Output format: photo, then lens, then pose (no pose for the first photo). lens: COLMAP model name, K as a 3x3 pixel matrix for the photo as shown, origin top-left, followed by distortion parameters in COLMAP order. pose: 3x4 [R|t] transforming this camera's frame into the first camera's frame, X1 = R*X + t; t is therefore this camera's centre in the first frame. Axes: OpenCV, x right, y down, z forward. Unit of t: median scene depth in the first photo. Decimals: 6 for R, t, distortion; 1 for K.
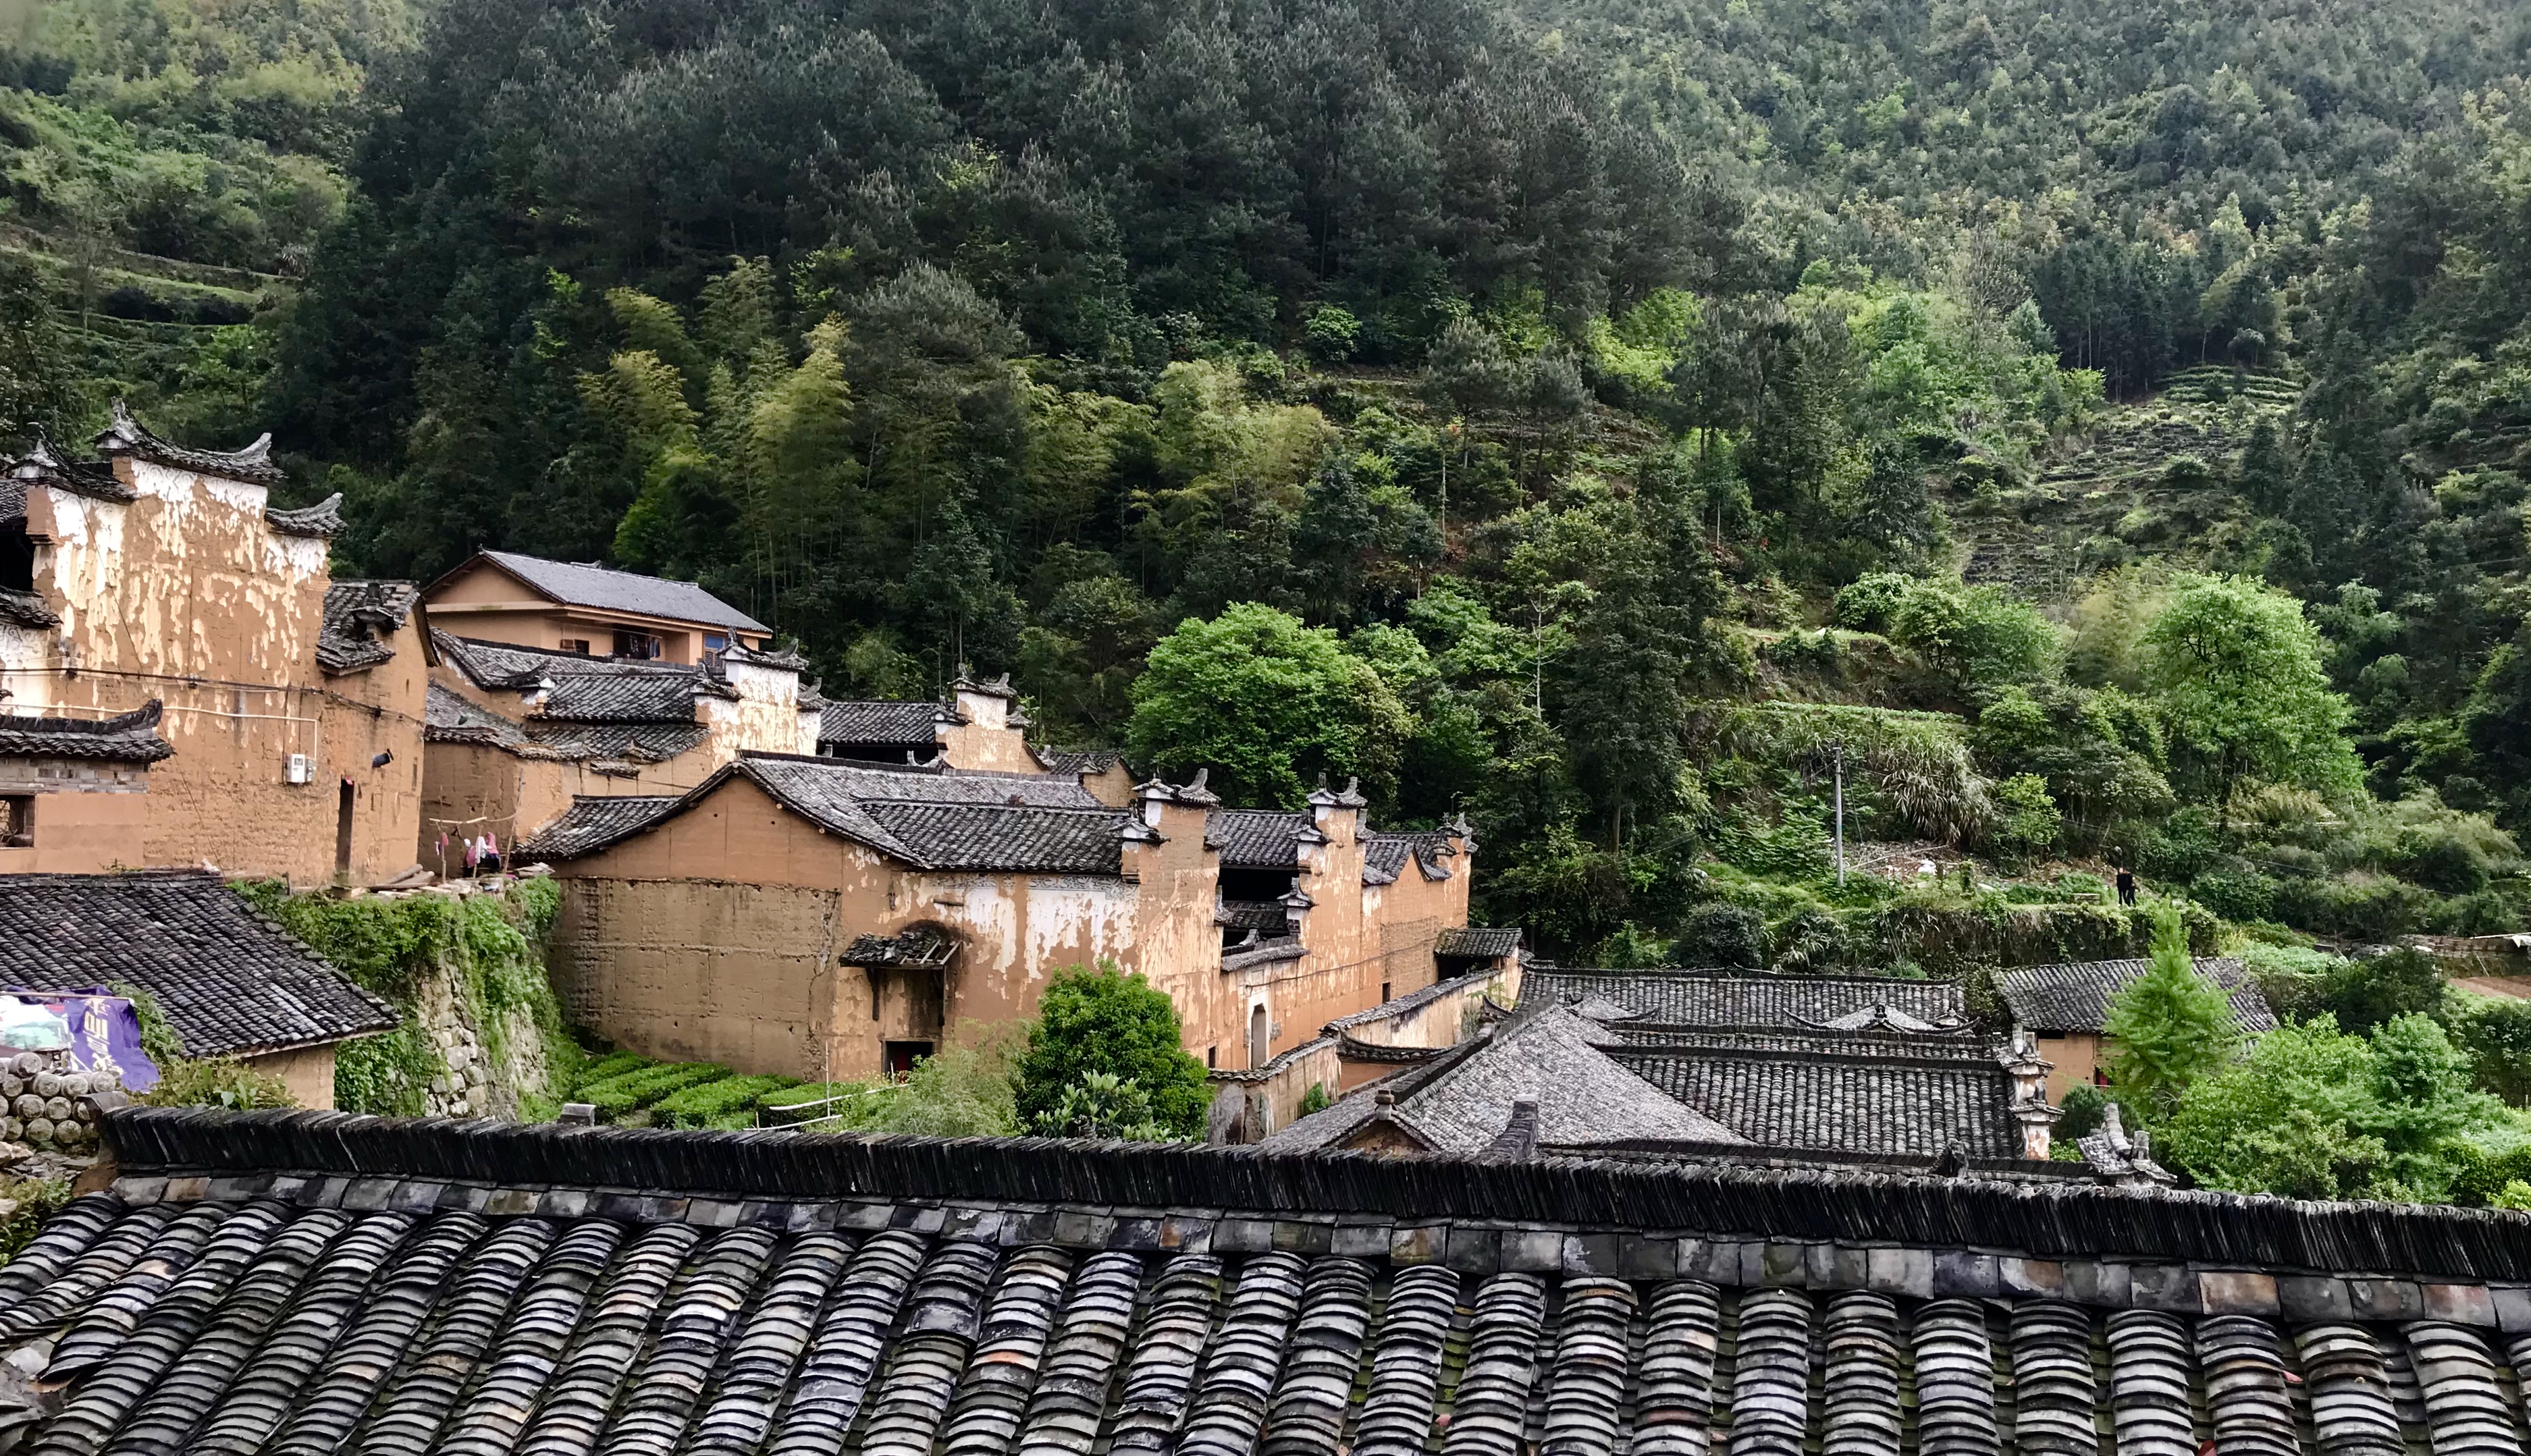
lens RADIAL K [[2240.5, 0, 1357.1], [0, 2240.5, 767.3], [0, 0, 1]] dist [0.153082, -0.005253]
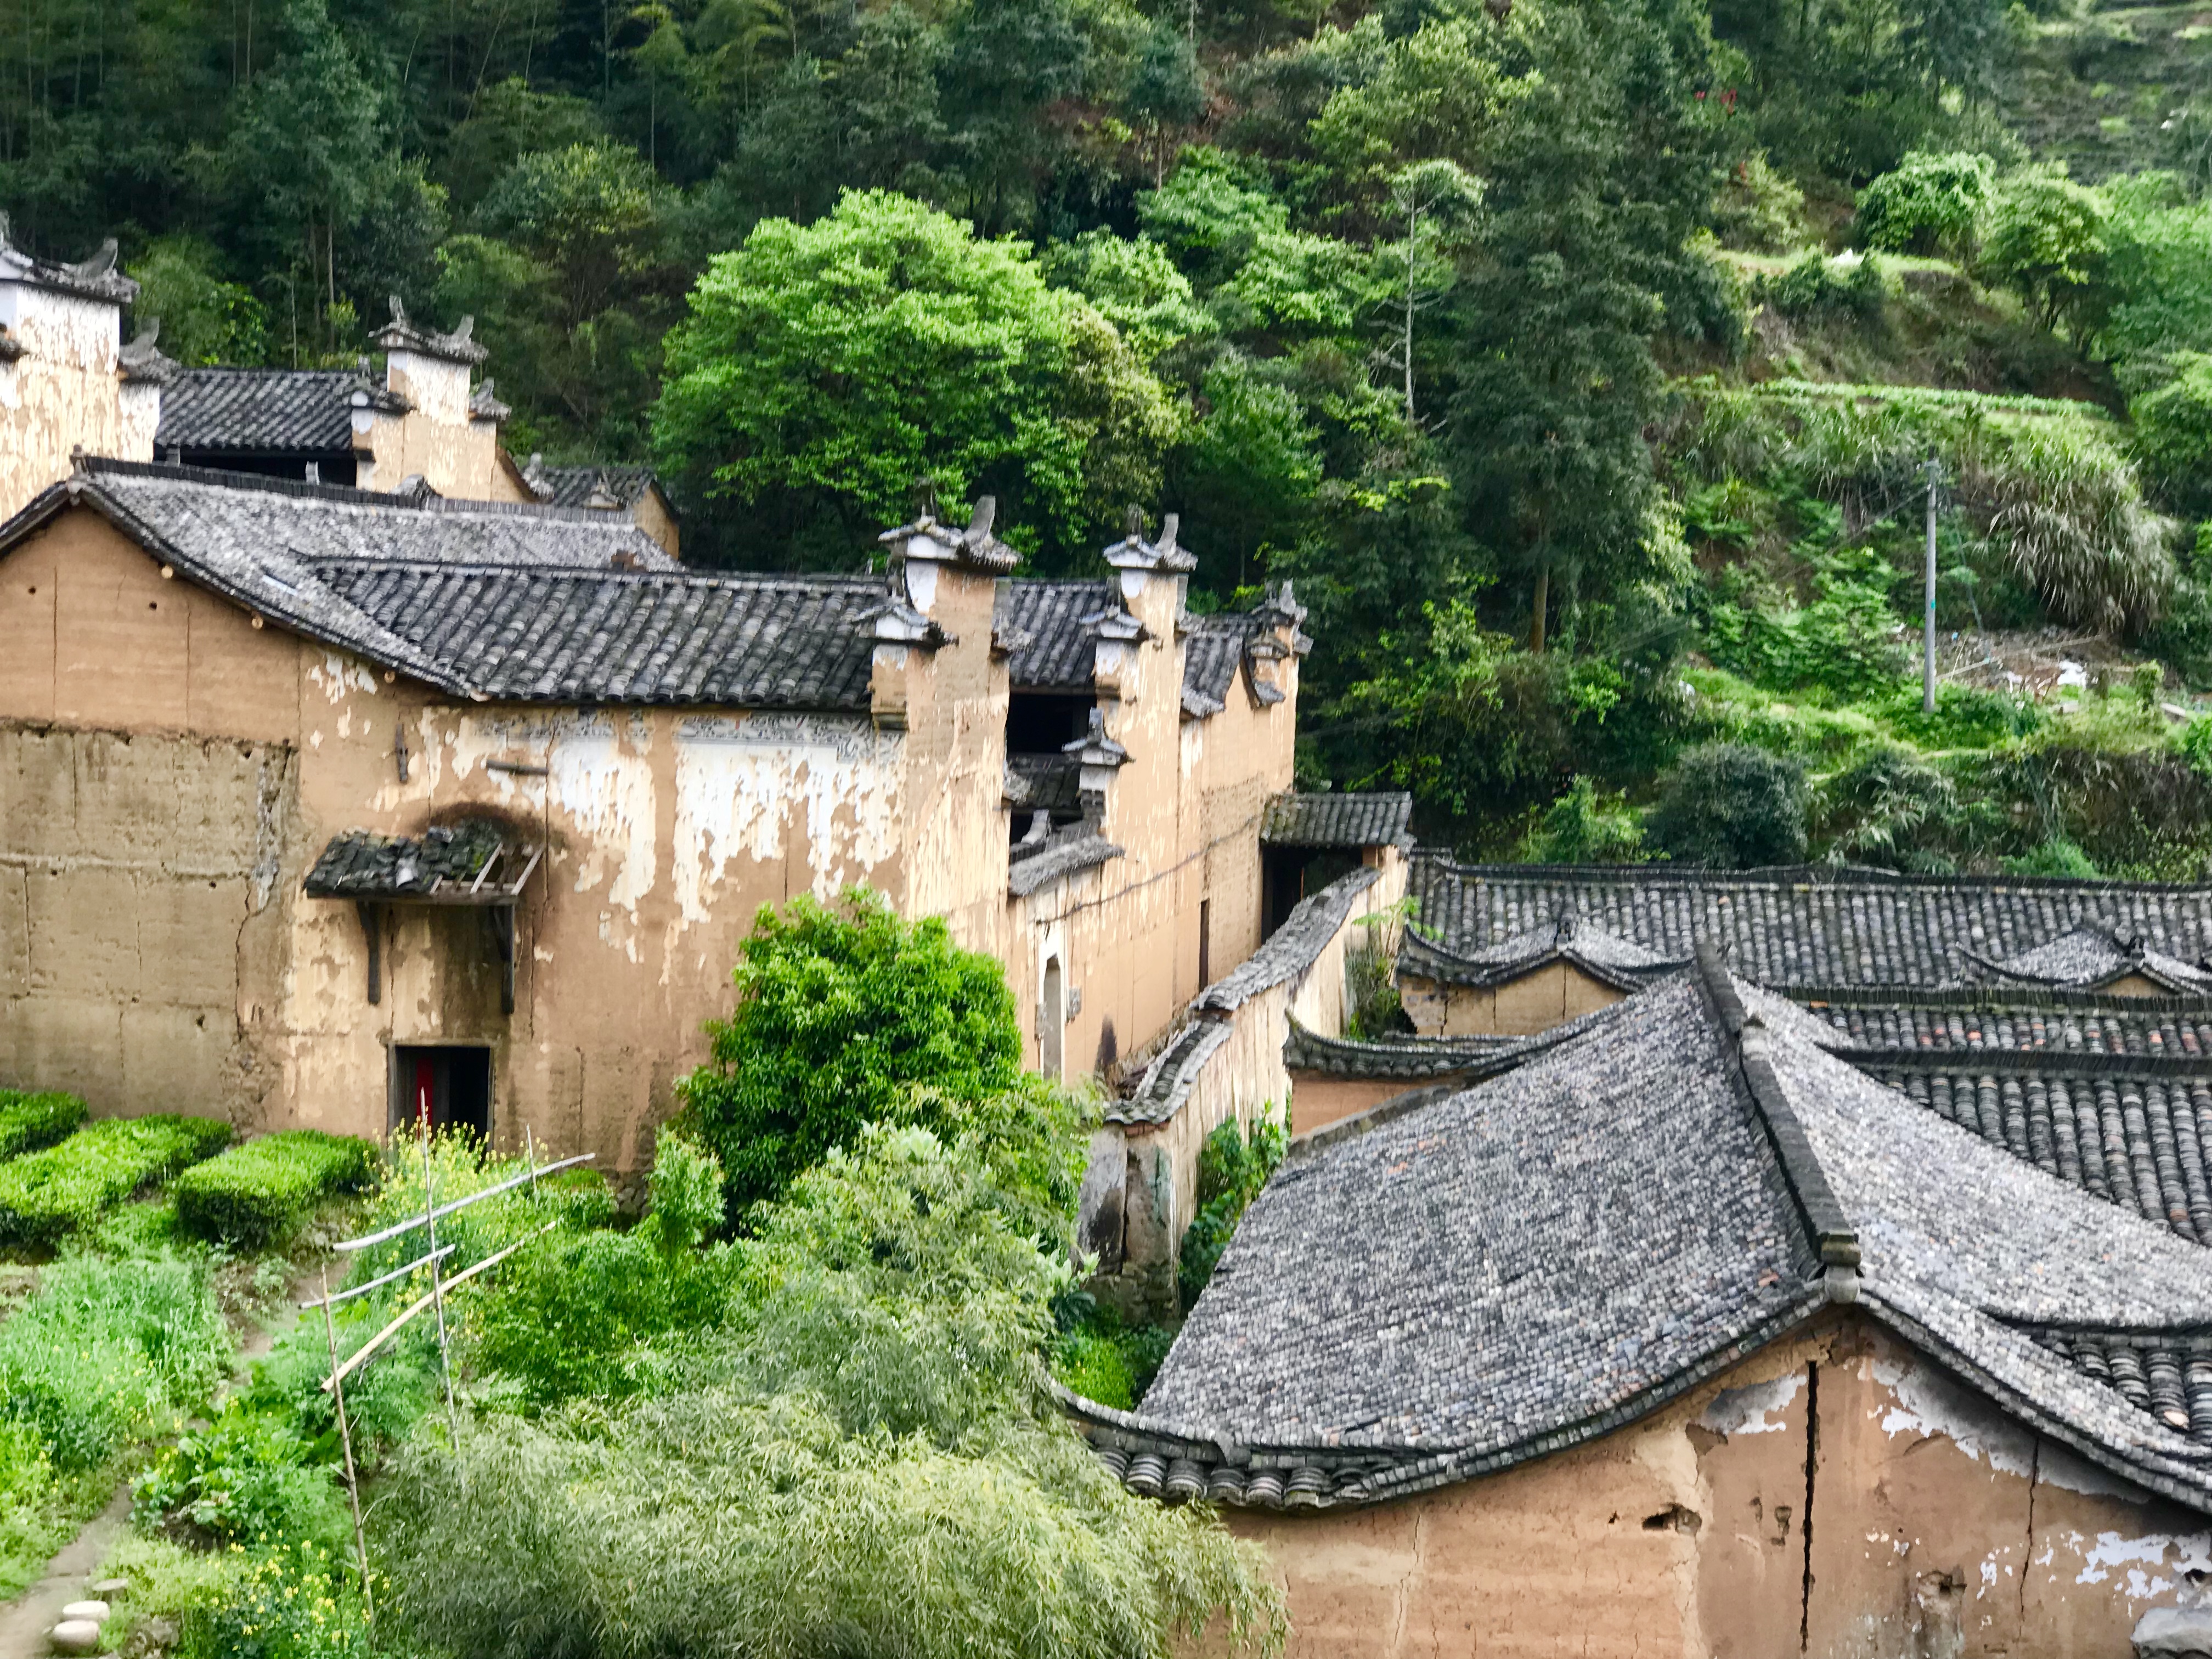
lens RADIAL K [[3730.2, 0, 1106.0], [0, 3730.2, 829.5], [0, 0, 1]] dist [-0.014155, 0.702218]
pose [[0.997826, -0.004647, 0.065734, -0.054386], [-0.001158, 0.996119, 0.088005, 0.000658], [-0.065887, -0.087890, 0.993949, 0.090737]]
